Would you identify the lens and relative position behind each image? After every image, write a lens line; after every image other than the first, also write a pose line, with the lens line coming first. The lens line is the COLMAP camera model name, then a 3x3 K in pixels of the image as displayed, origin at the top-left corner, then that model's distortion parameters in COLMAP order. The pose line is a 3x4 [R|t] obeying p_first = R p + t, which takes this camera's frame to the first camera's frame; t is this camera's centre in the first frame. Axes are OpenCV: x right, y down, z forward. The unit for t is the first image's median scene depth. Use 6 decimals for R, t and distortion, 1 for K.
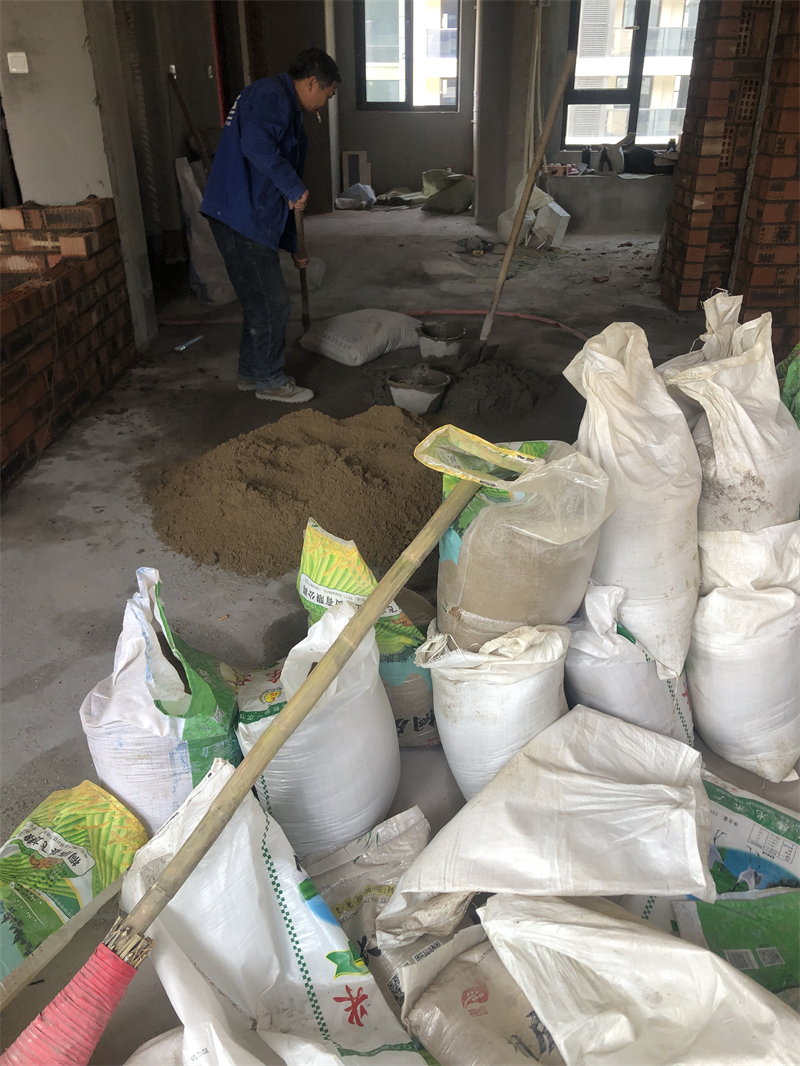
lens RADIAL K [[879.2, 0, 400.0], [0, 879.2, 533.0], [0, 0, 1]] dist [0.017617, 0.003473]
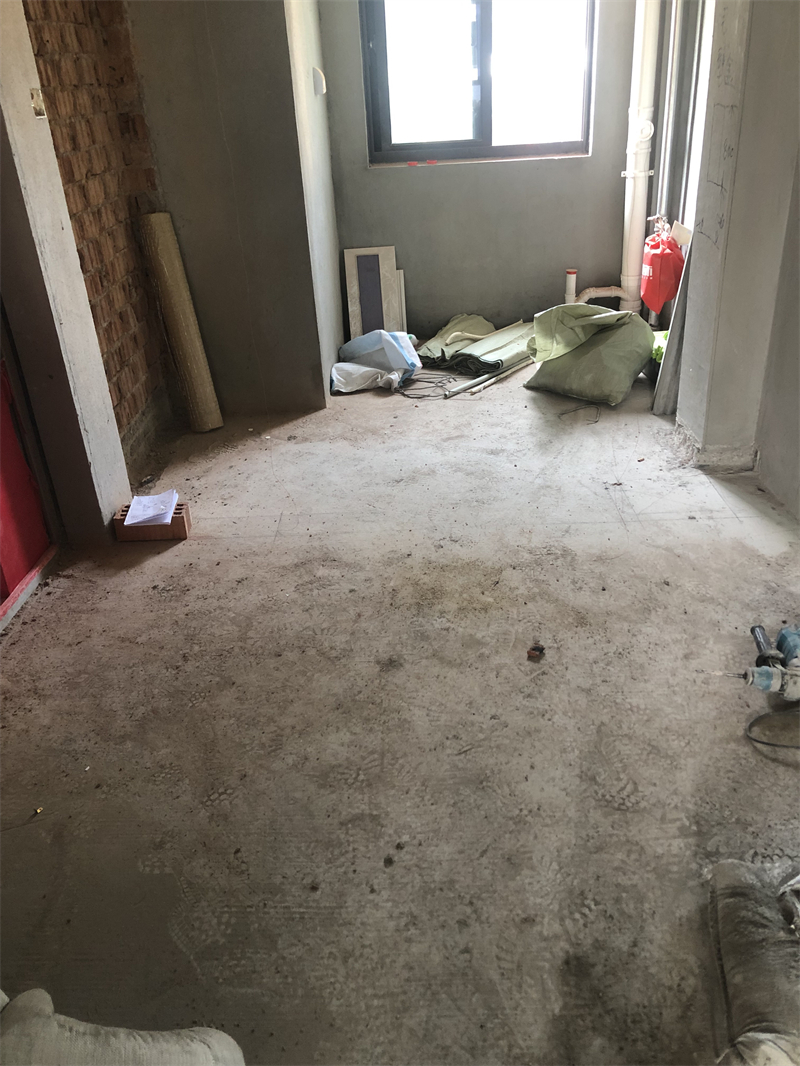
lens RADIAL K [[879.2, 0, 400.0], [0, 879.2, 533.0], [0, 0, 1]] dist [0.017617, 0.003473]
pose [[0.998589, -0.038971, -0.036066, -0.024675], [0.039236, 0.999208, 0.006662, -0.288527], [0.035778, -0.008067, 0.999327, 0.537876]]
